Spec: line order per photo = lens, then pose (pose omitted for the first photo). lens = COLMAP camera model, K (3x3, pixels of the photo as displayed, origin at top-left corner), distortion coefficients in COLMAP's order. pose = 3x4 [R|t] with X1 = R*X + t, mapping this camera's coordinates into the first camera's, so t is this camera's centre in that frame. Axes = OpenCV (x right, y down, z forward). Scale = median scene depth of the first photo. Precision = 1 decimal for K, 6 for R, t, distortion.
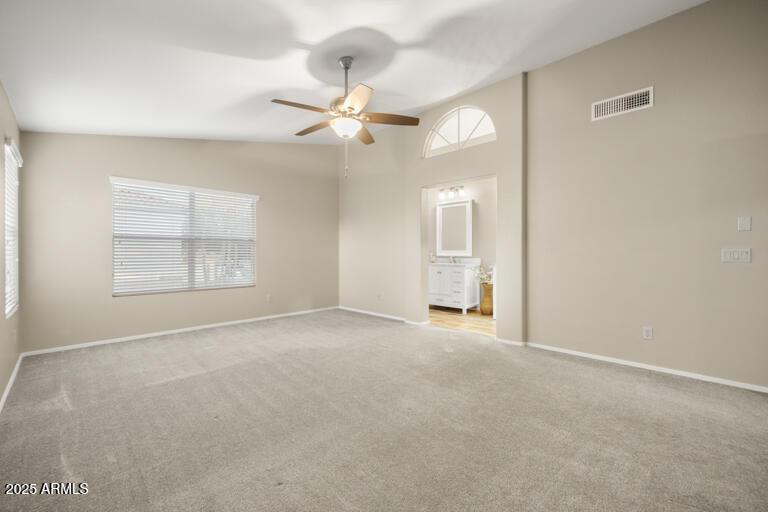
lens RADIAL K [[313.7, 0, 382.7], [0, 313.7, 257.2], [0, 0, 1]] dist [-0.000733, -0.000319]
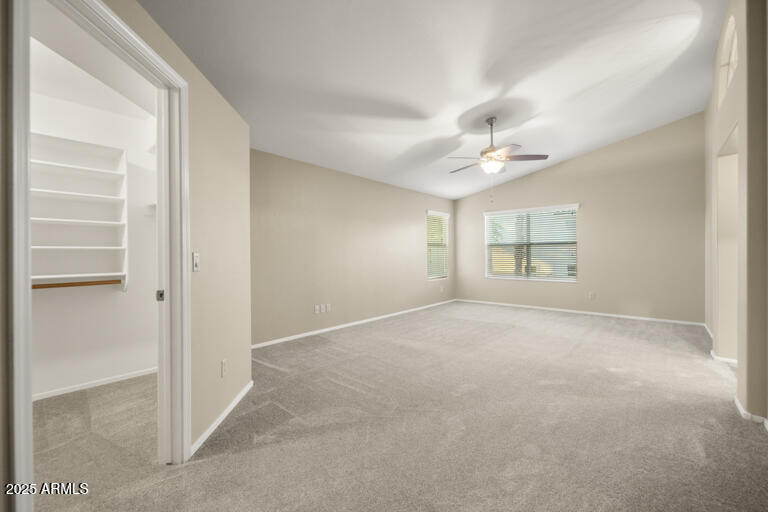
lens RADIAL K [[316.6, 0, 381.7], [0, 316.6, 260.5], [0, 0, 1]] dist [0.000422, -0.000098]
pose [[0.045110, 0.013020, -0.998897, 1.088781], [-0.004788, 0.999906, 0.012817, -0.001781], [0.998971, 0.004205, 0.045169, 0.363135]]
